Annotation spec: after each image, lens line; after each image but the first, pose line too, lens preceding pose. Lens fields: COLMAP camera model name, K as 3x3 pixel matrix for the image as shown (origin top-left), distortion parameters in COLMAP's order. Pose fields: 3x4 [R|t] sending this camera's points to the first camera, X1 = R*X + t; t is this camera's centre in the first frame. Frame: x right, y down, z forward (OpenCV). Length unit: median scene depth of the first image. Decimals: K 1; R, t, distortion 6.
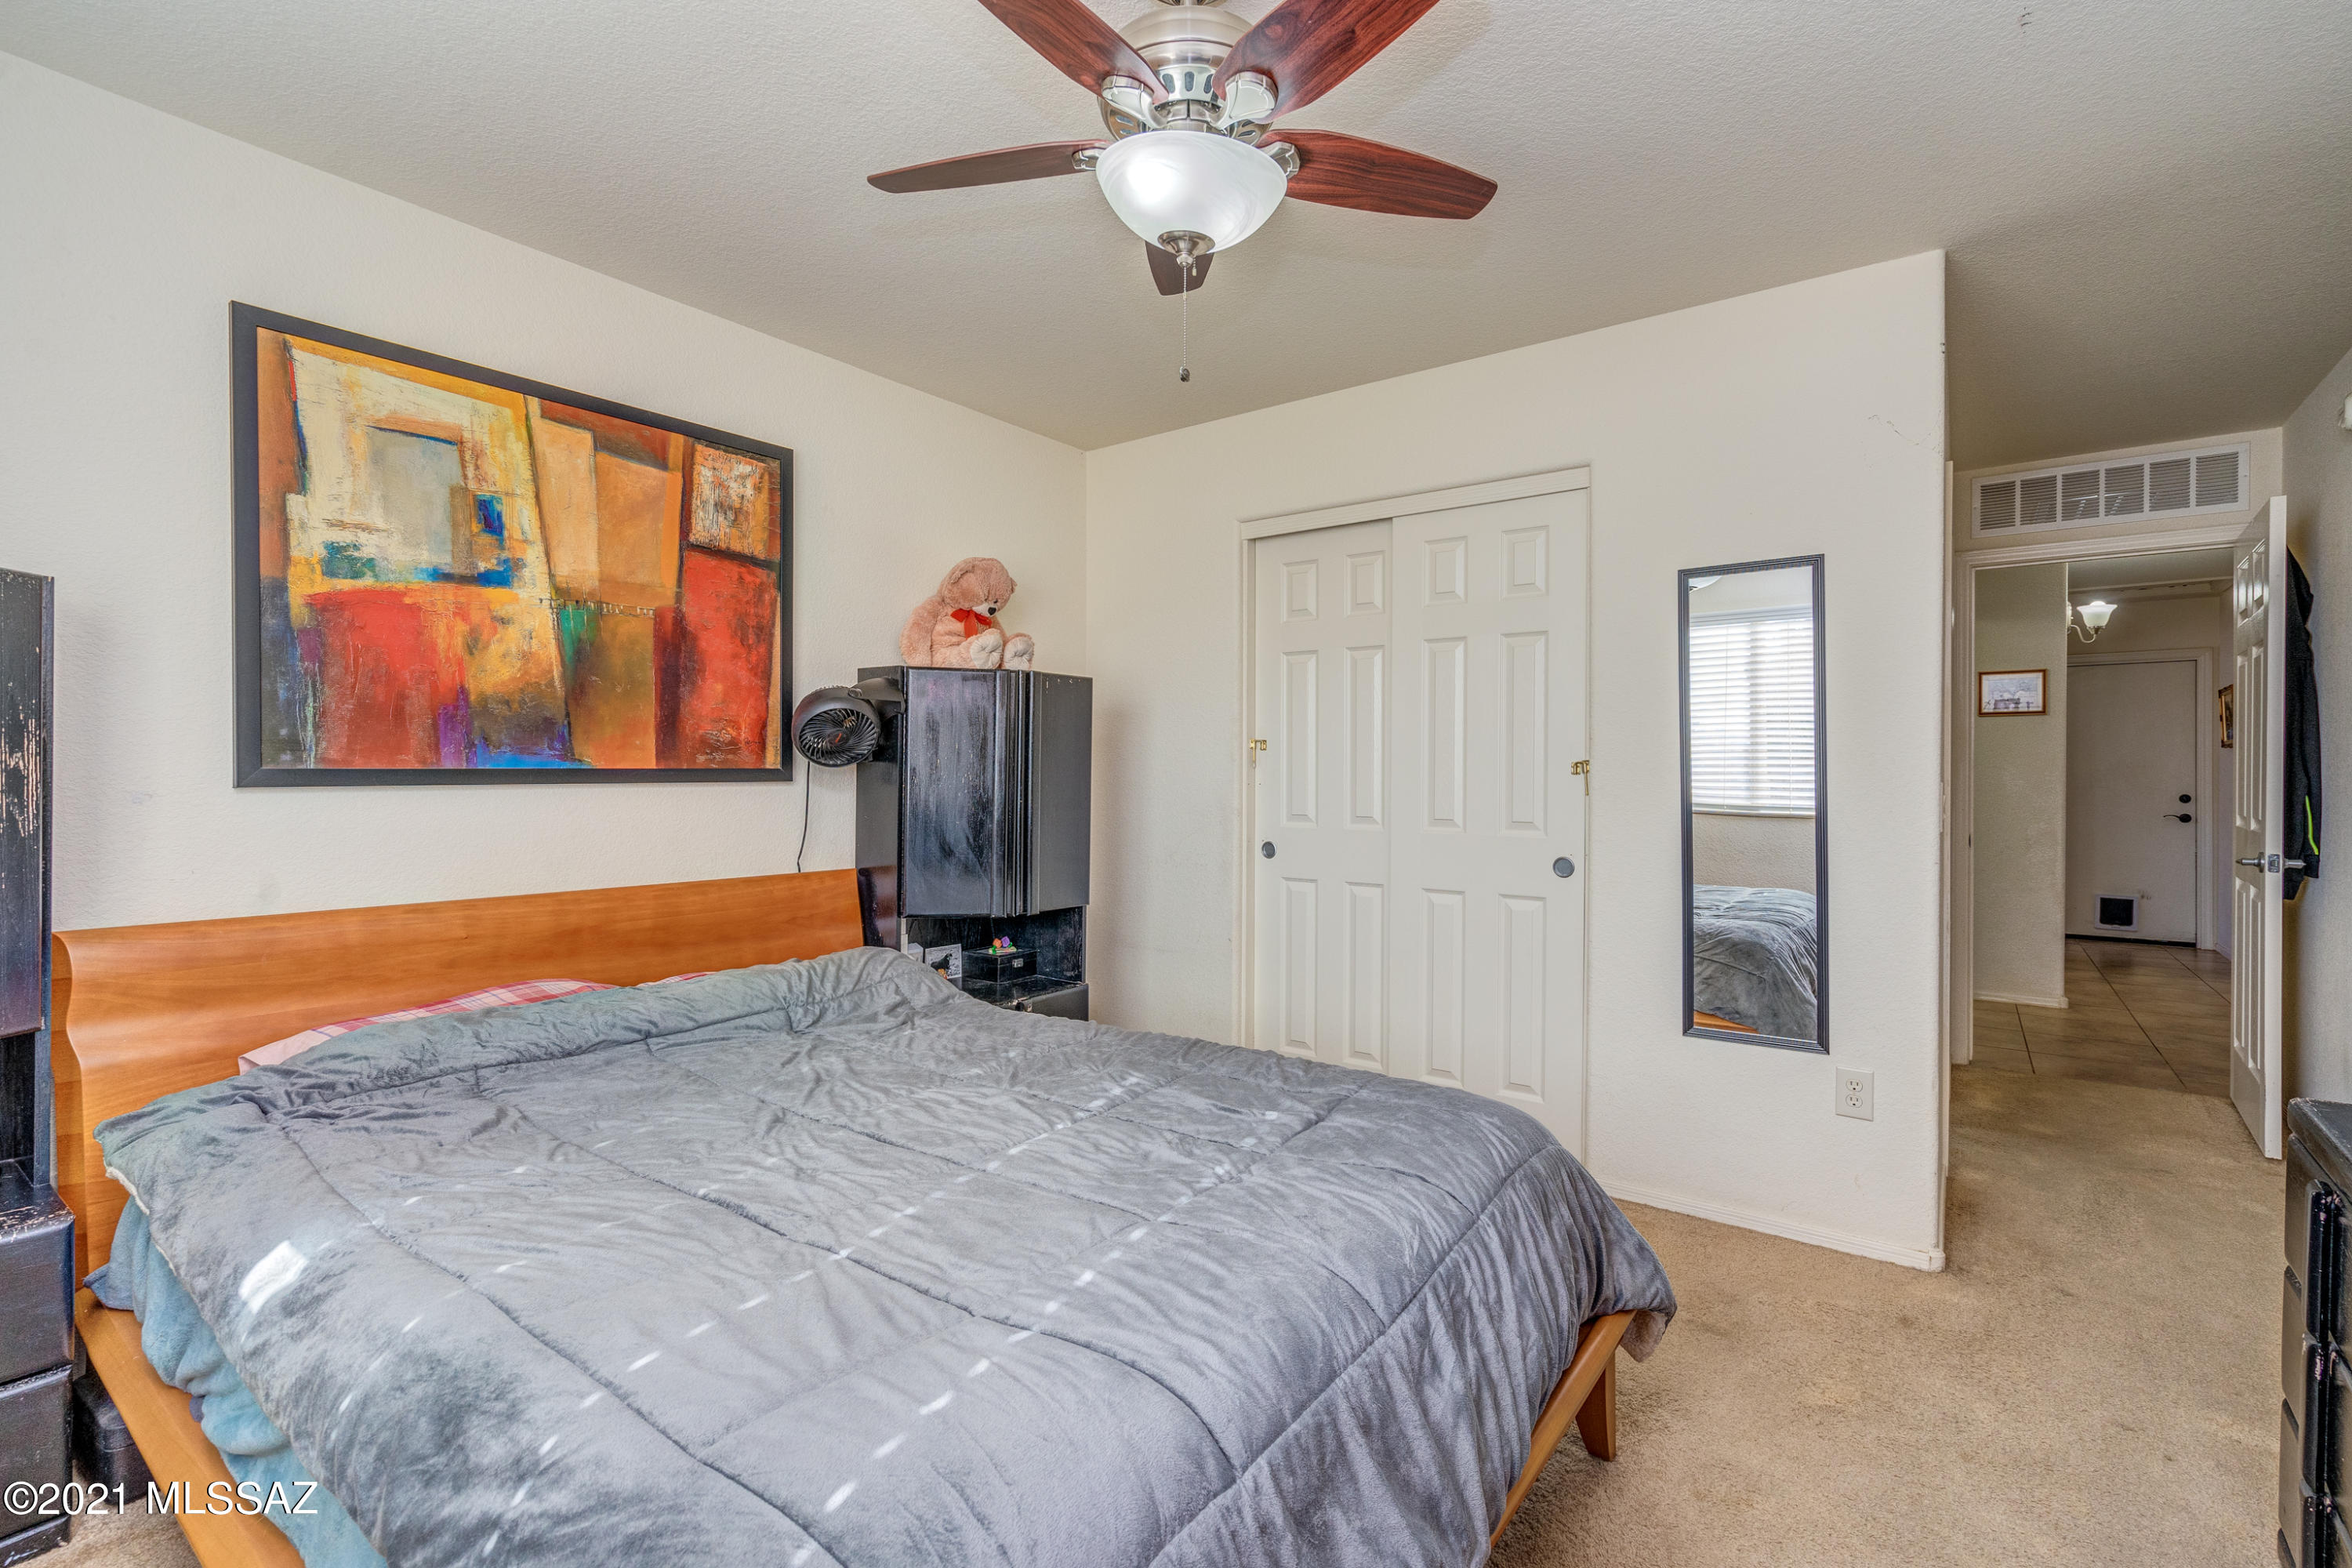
lens RADIAL K [[1065.9, 0, 1178.1], [0, 1065.9, 781.1], [0, 0, 1]] dist [-0.005109, 0.001607]
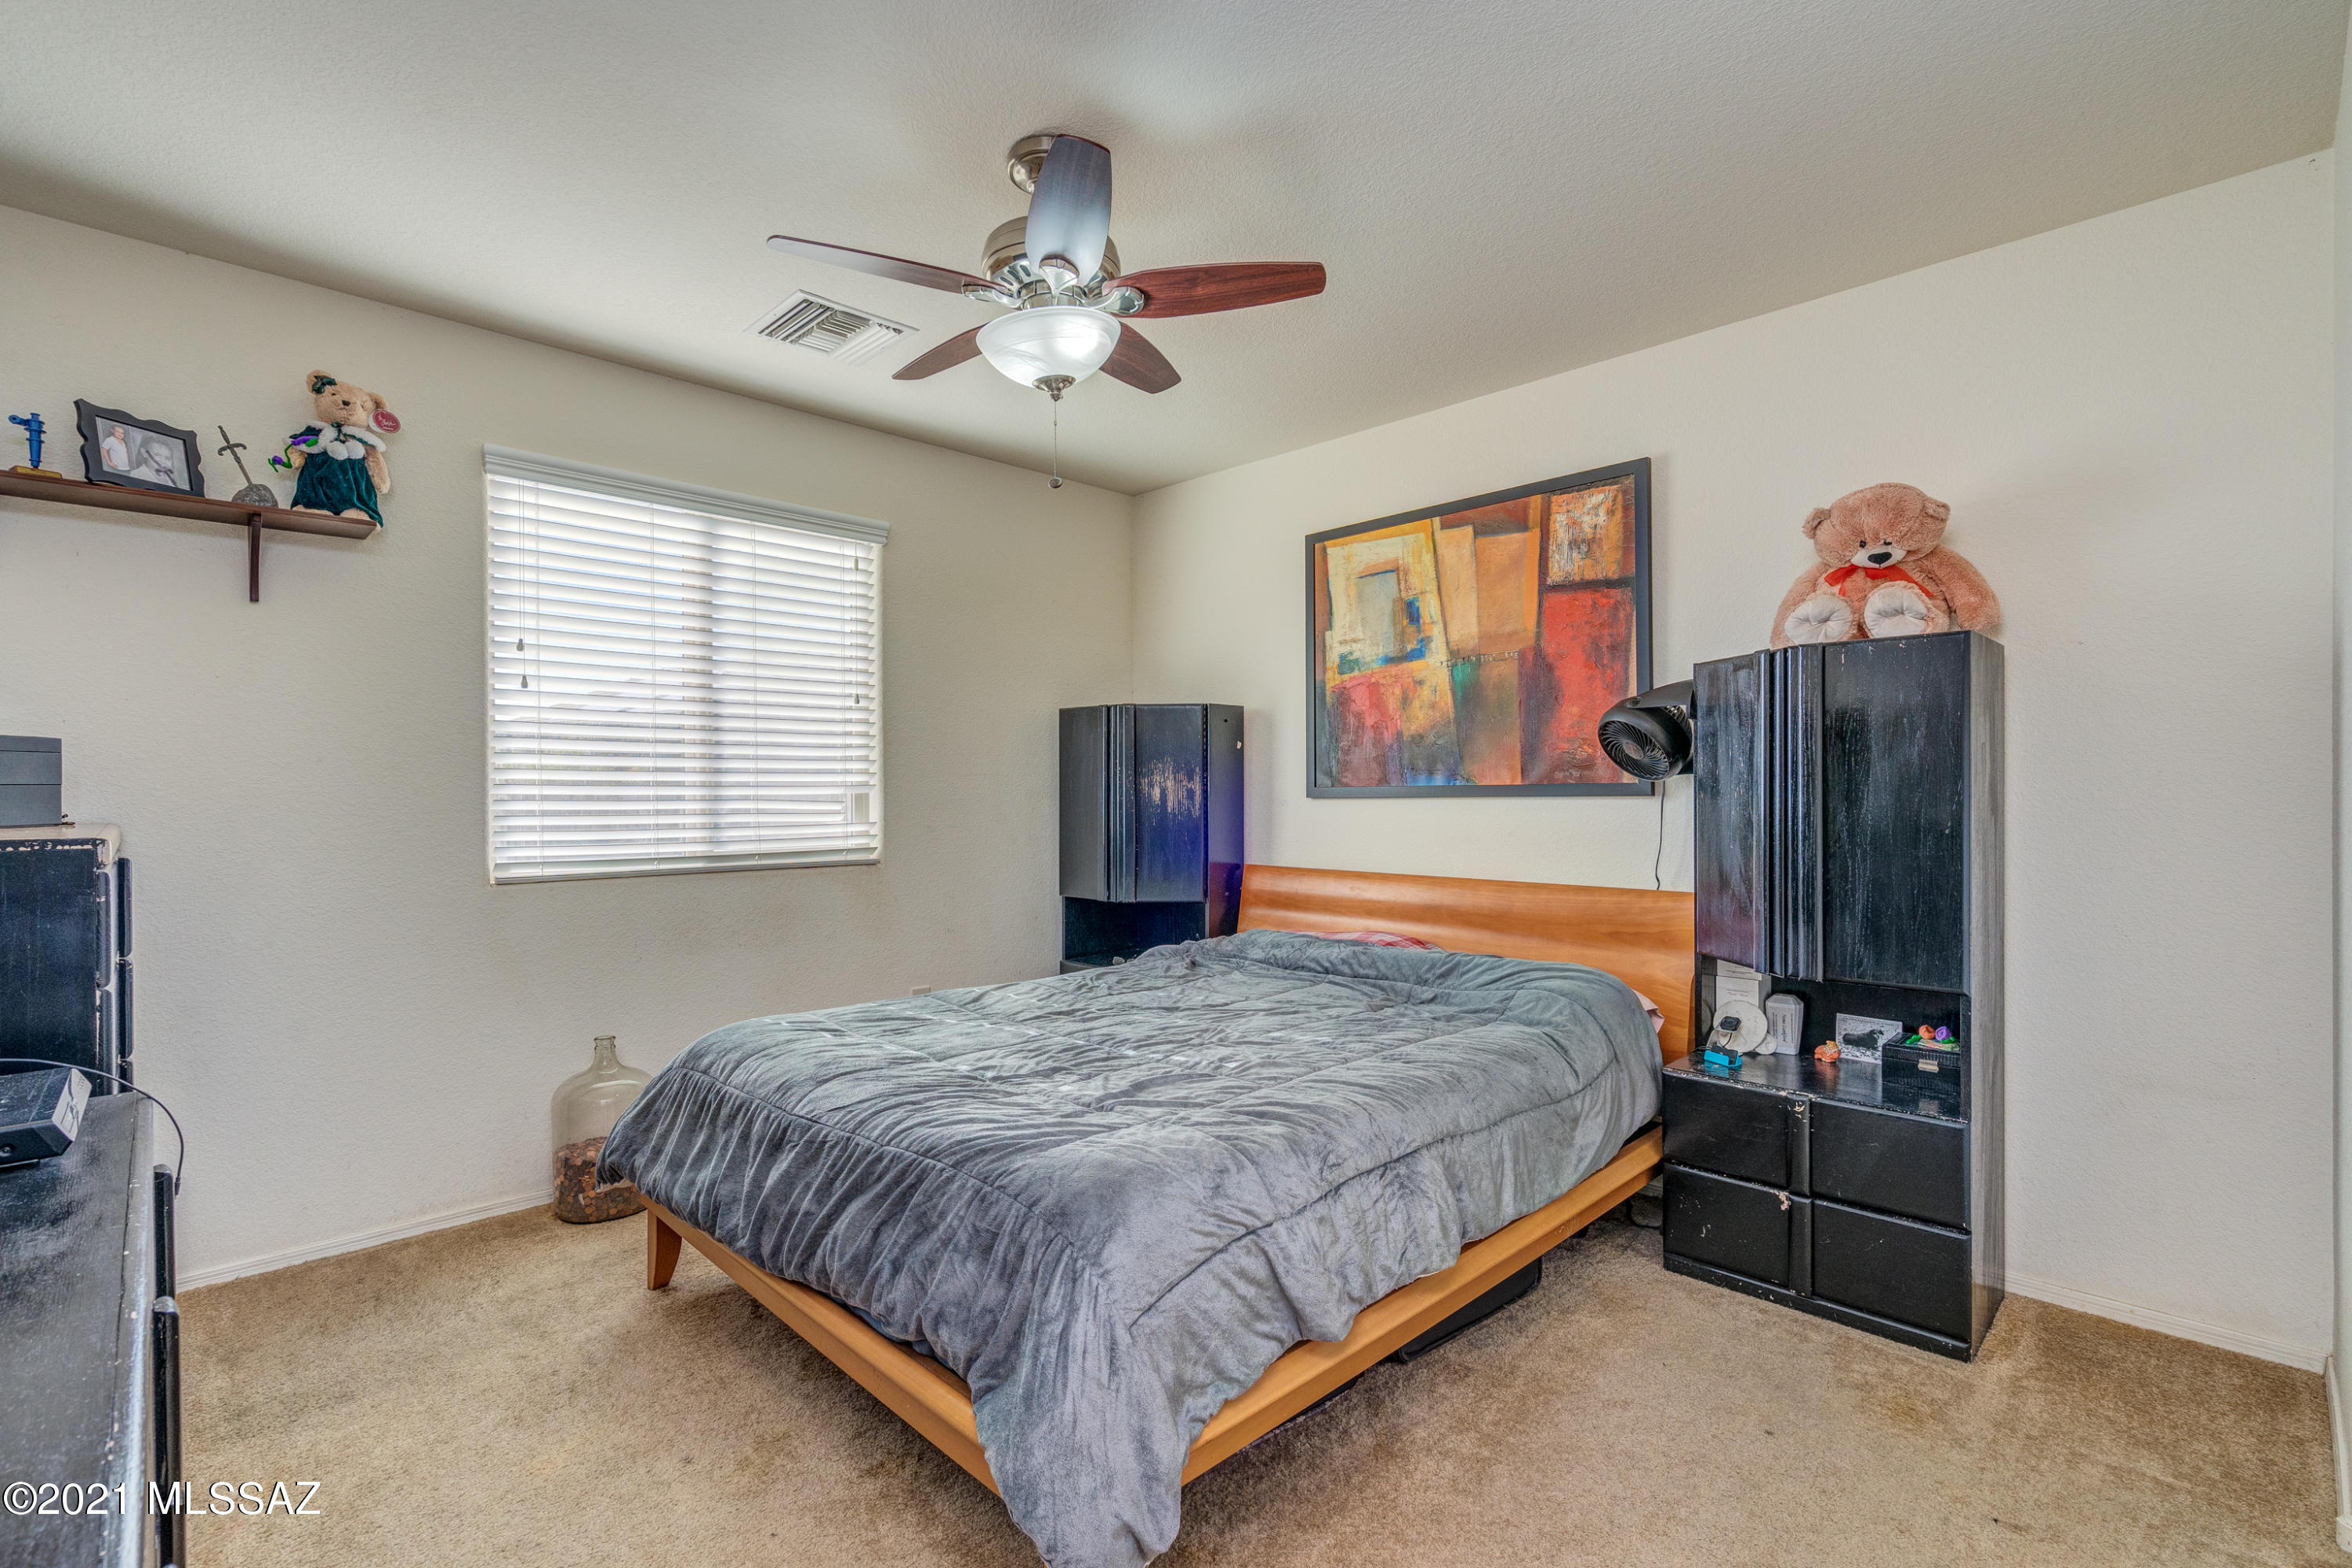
lens RADIAL K [[1065.9, 0, 1178.3], [0, 1065.9, 789.4], [0, 0, 1]] dist [-0.005109, 0.001607]
pose [[-0.138754, -0.012735, -0.990245, 0.745781], [-0.009180, 0.999891, -0.011572, 0.010785], [0.990284, 0.007485, -0.138856, 0.798046]]
